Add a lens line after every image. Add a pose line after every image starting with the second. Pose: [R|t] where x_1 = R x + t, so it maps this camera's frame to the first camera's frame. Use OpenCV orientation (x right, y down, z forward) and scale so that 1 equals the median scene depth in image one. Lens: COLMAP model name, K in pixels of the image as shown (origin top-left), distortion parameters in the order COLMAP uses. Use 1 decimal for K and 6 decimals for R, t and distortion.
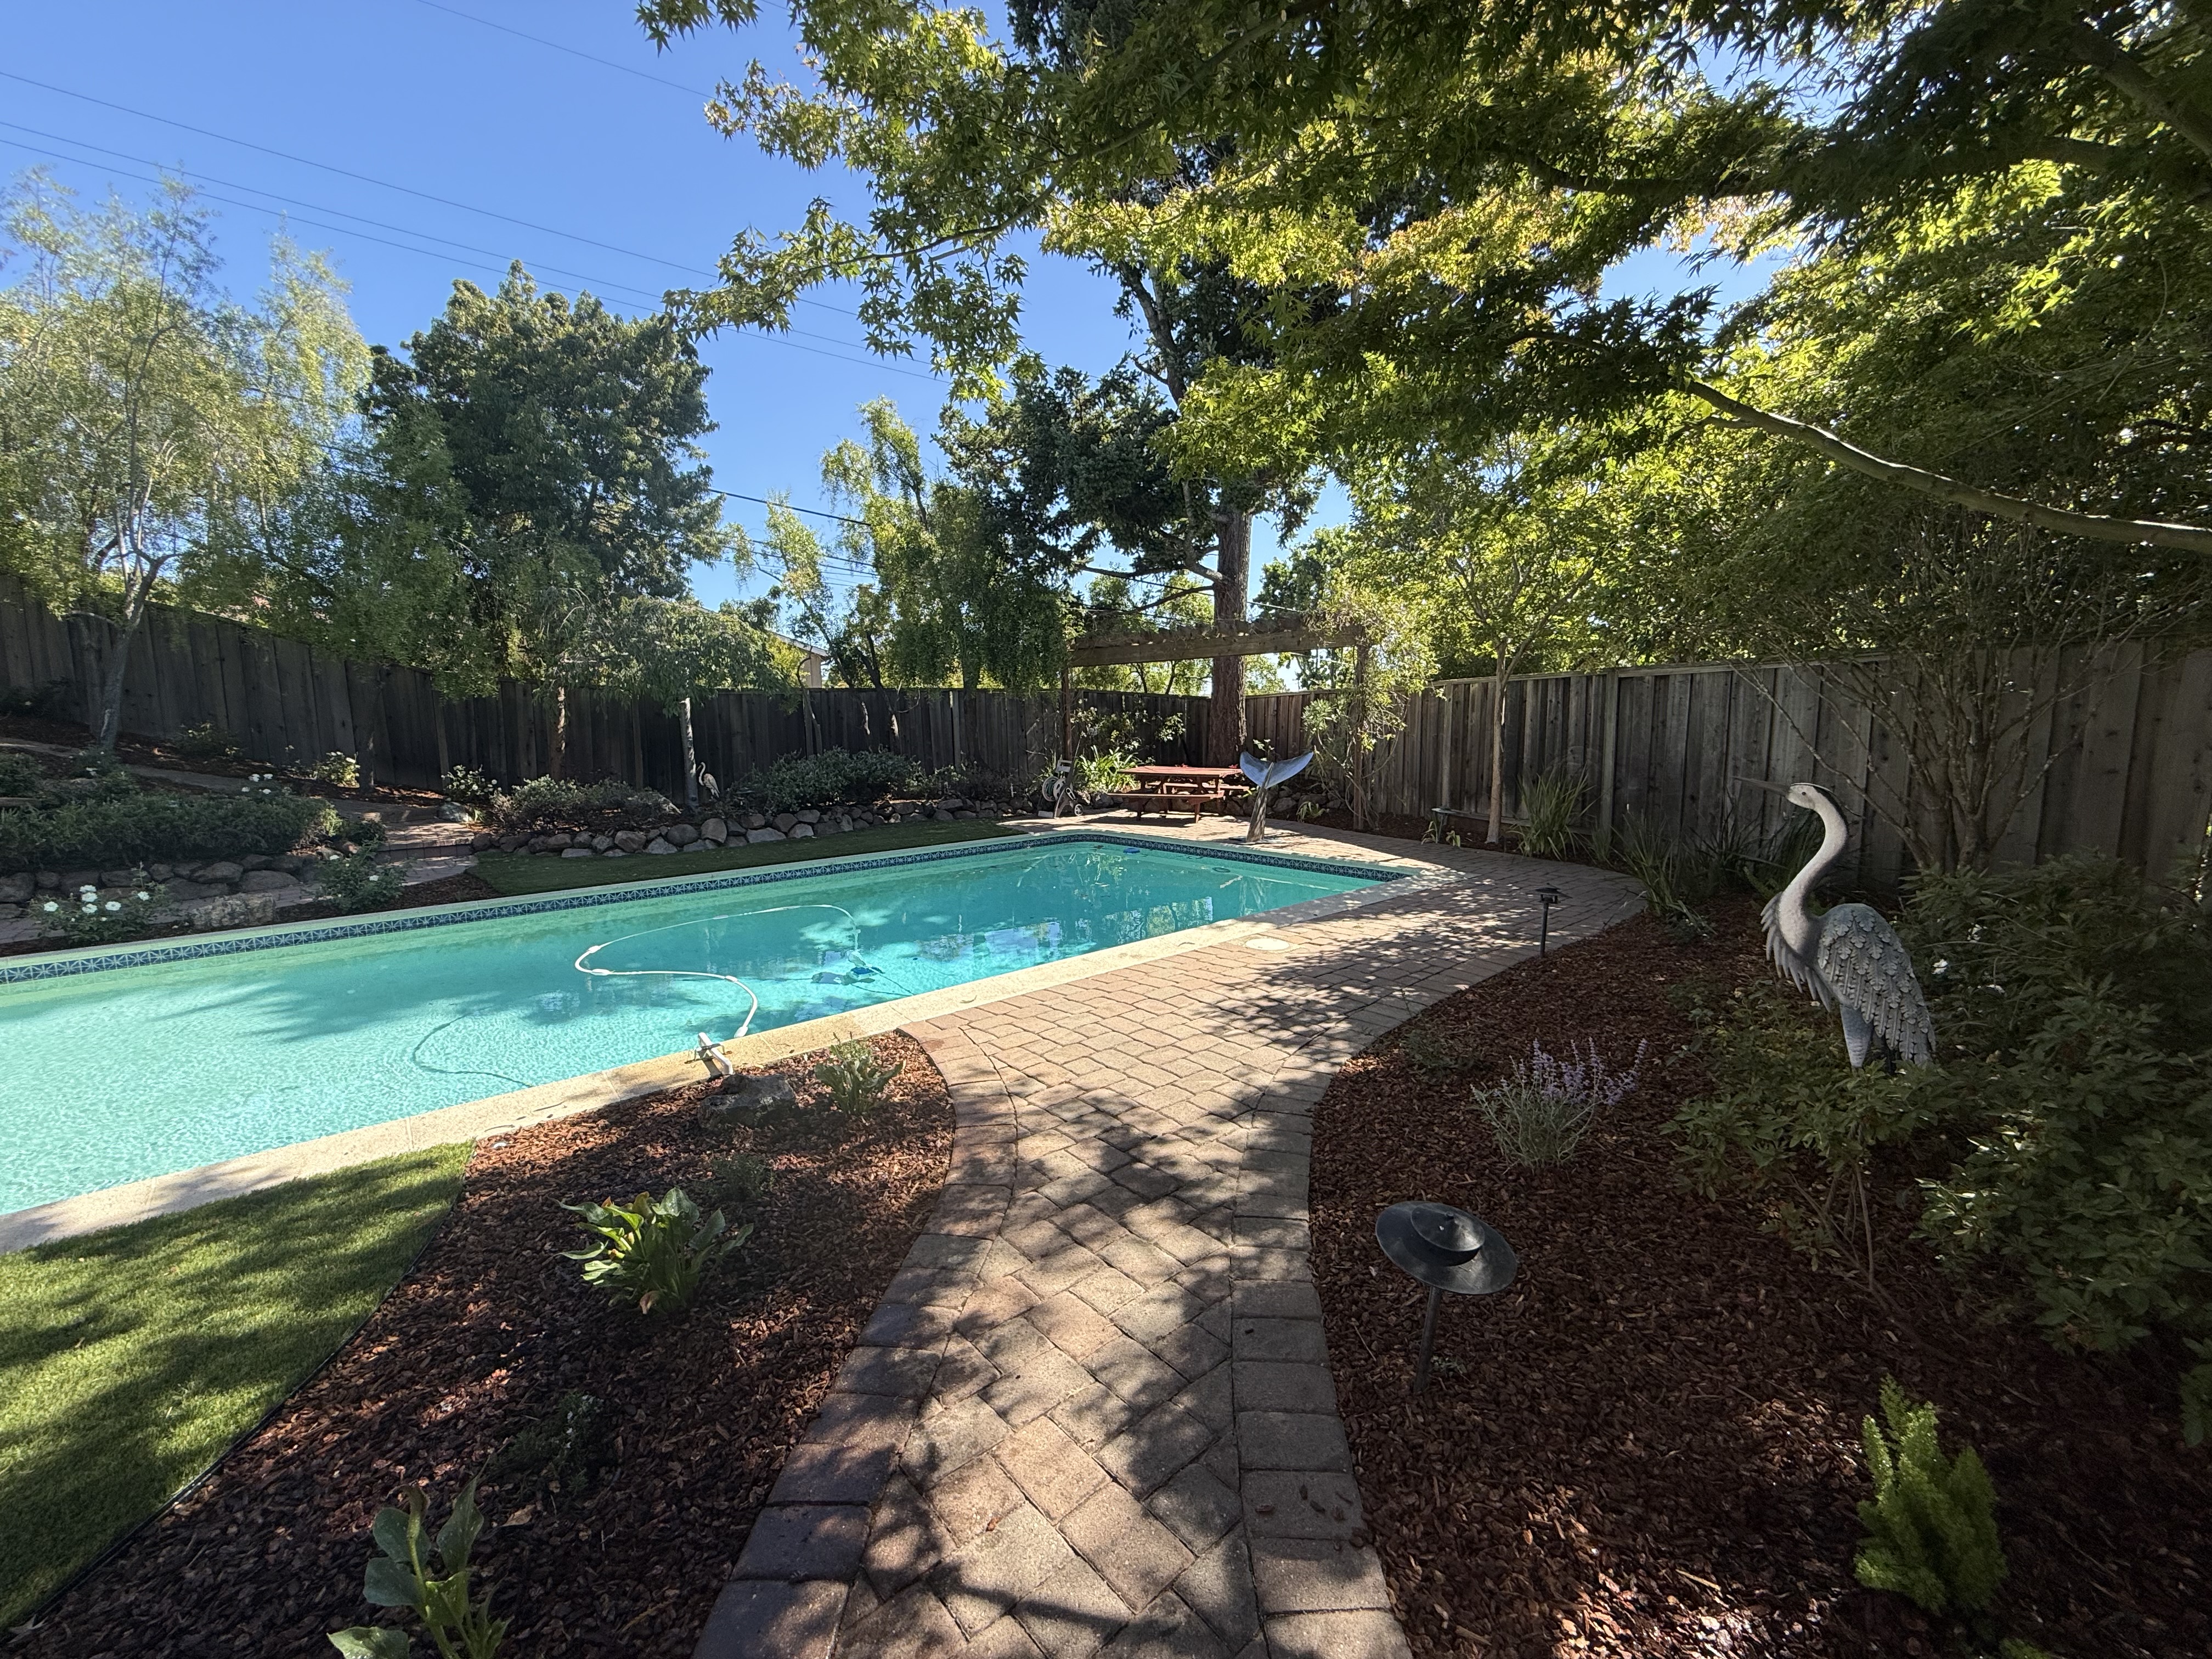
lens RADIAL K [[879.2, 0, 1104.9], [0, 879.2, 832.2], [0, 0, 1]] dist [-0.001126, -0.000381]
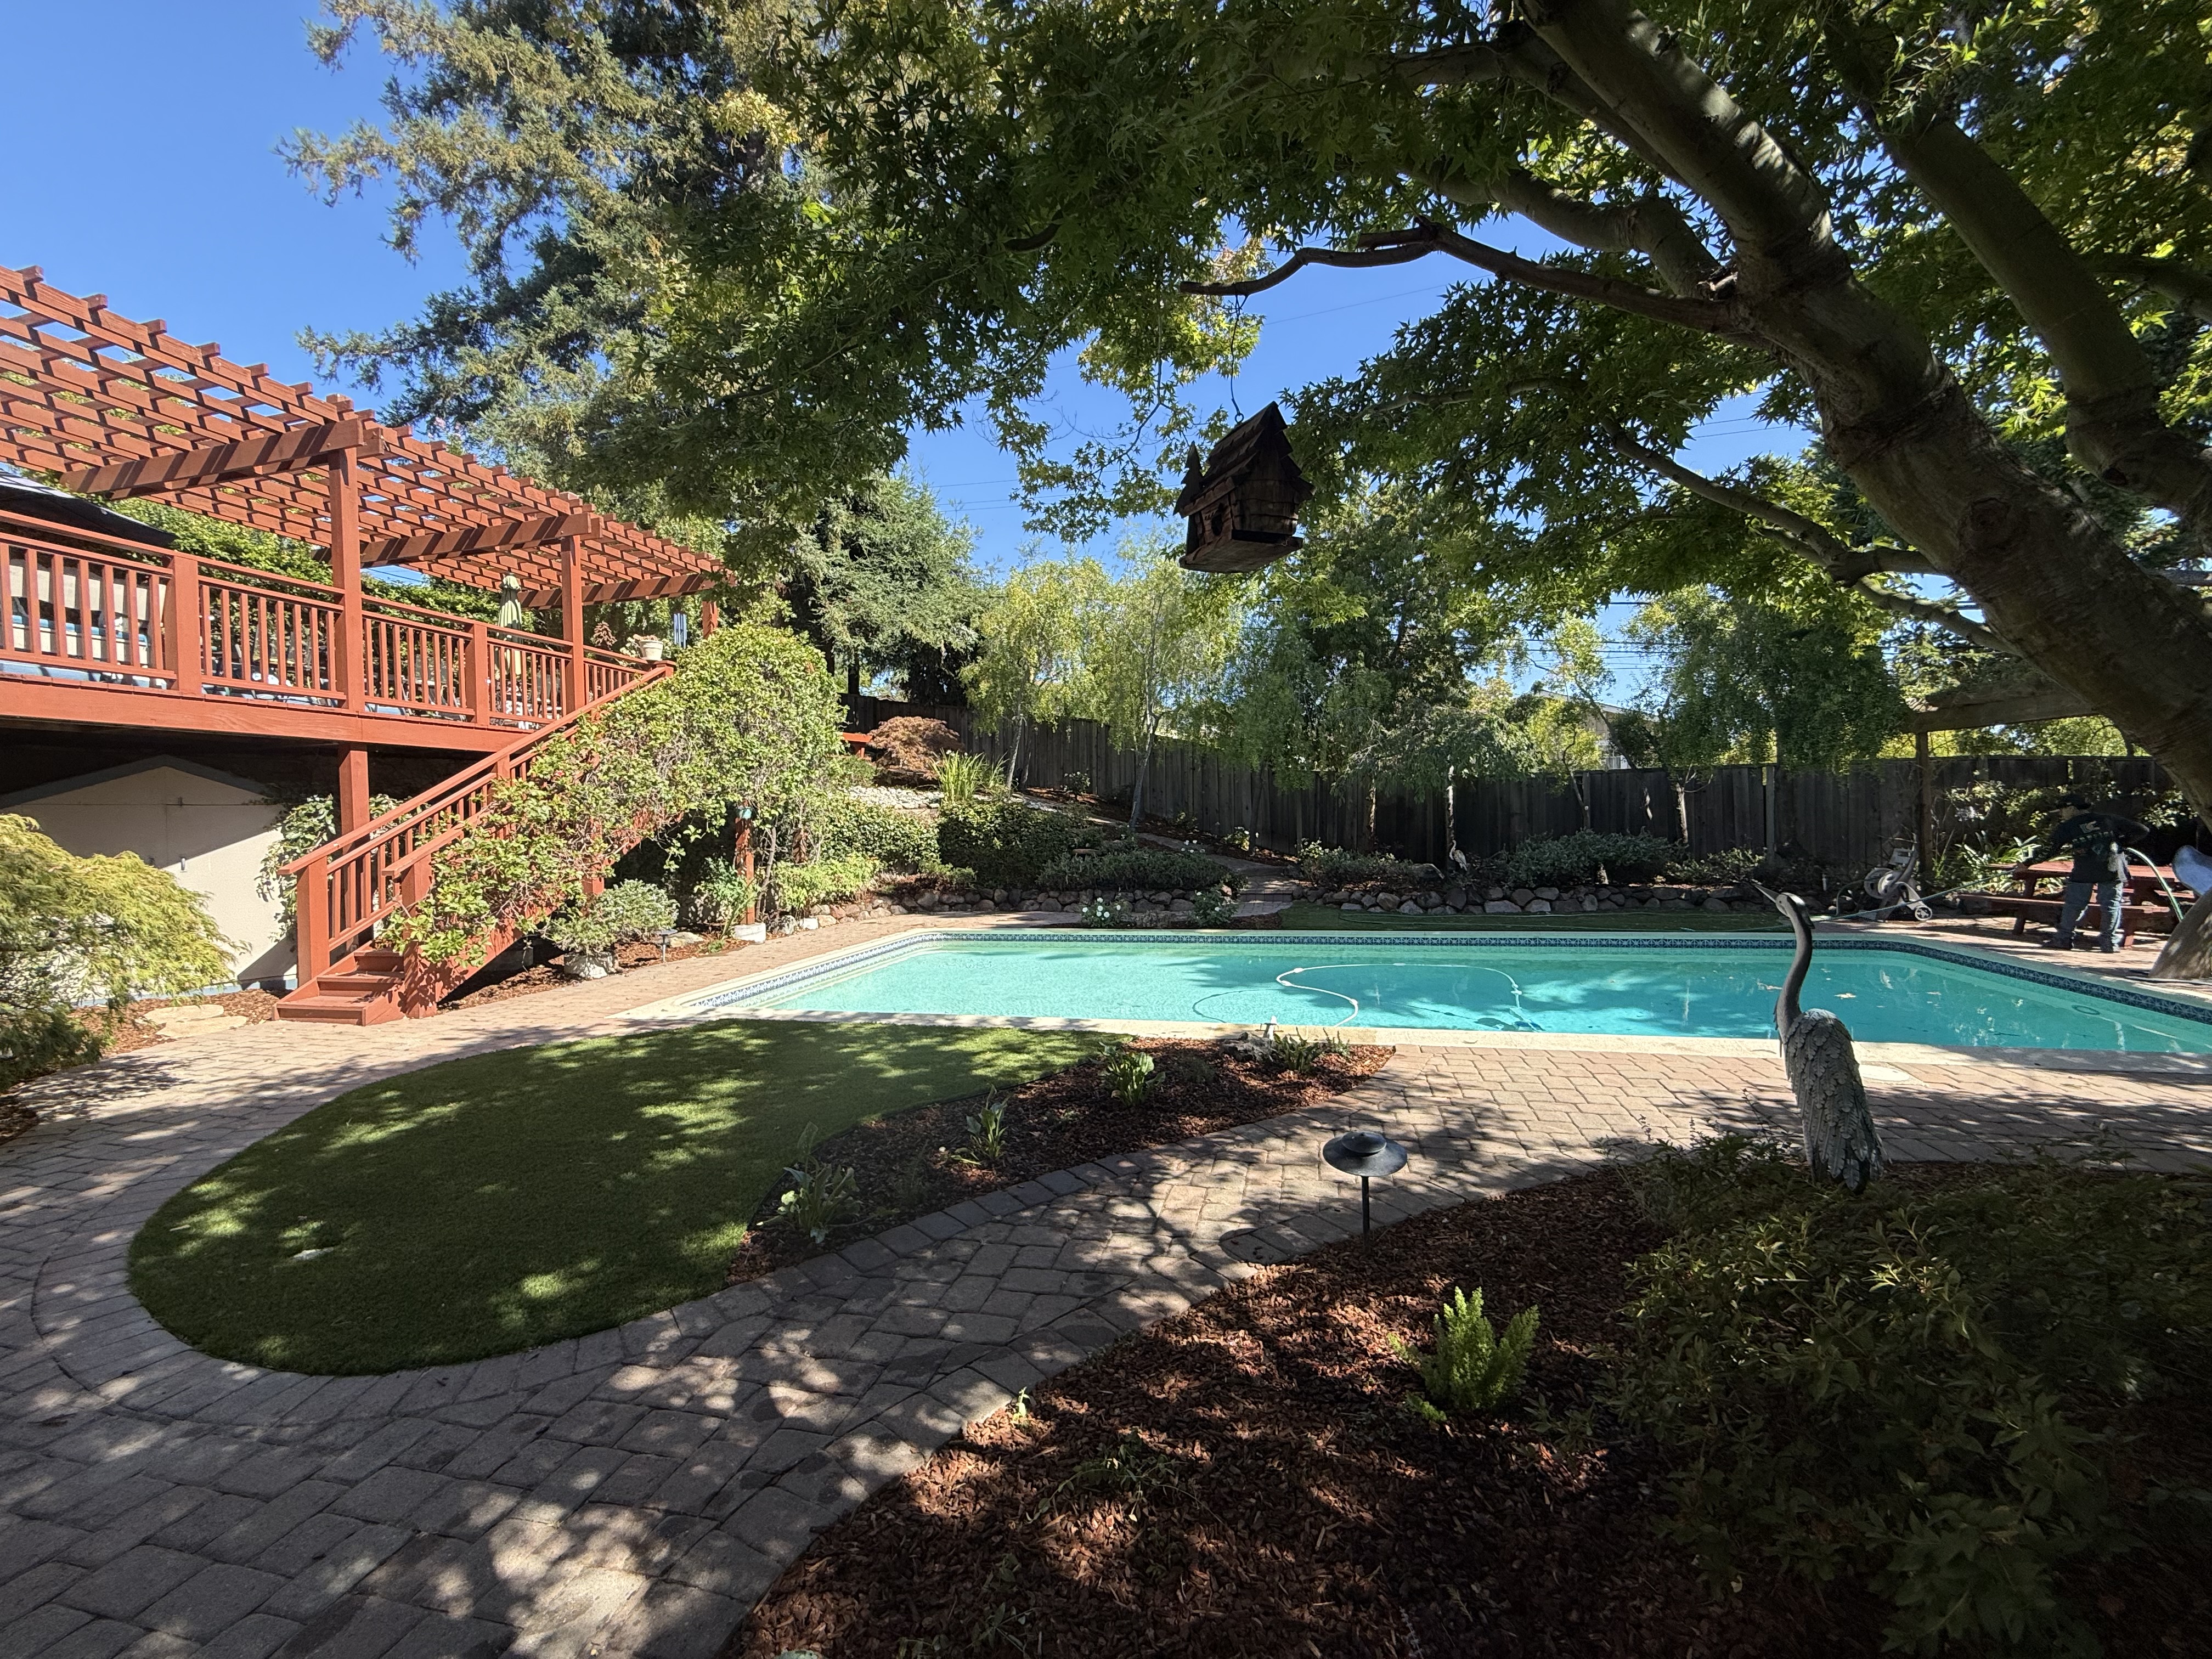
lens RADIAL K [[879.2, 0, 1104.9], [0, 879.2, 832.2], [0, 0, 1]] dist [-0.001126, -0.000381]
pose [[0.600952, 0.020282, -0.799028, 0.207768], [-0.088353, 0.995237, -0.041188, -0.000345], [0.794387, 0.095349, 0.599882, -0.079965]]
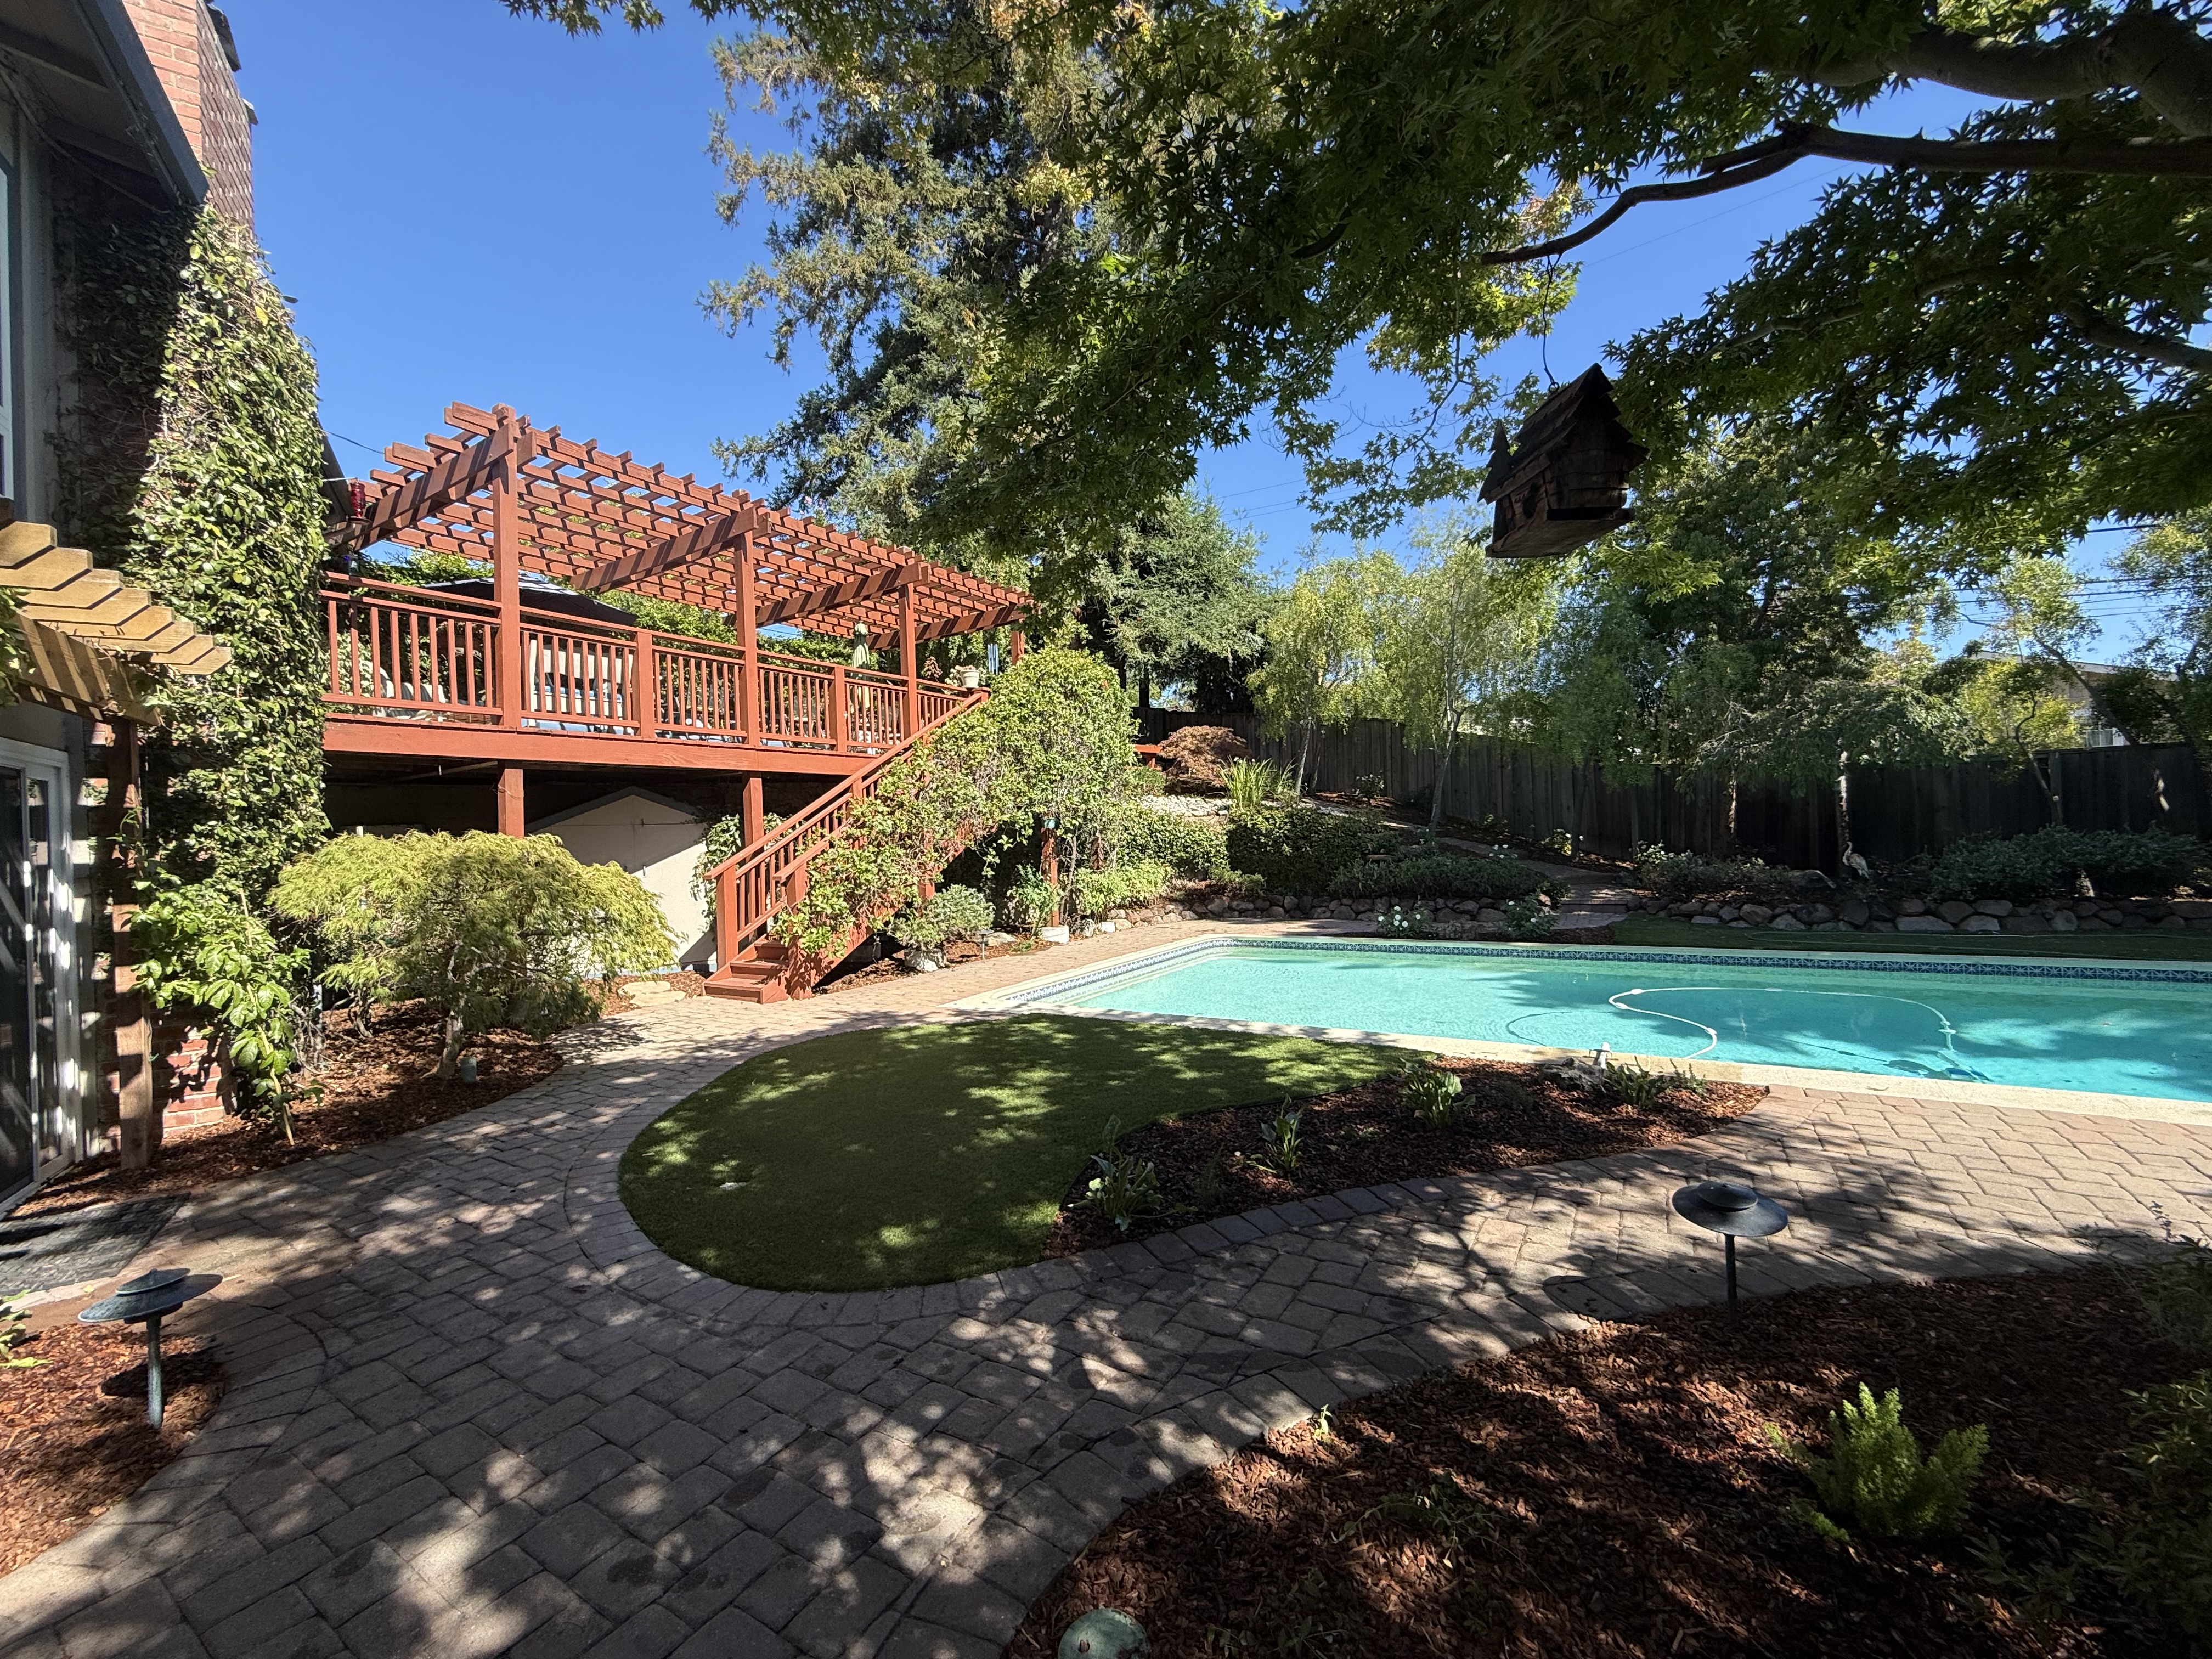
lens RADIAL K [[879.2, 0, 1104.9], [0, 879.2, 832.2], [0, 0, 1]] dist [-0.001126, -0.000381]
pose [[0.314401, 0.007828, -0.949258, 0.209741], [-0.085226, 0.996161, -0.020013, -0.000522], [0.945457, 0.087193, 0.313861, -0.082583]]
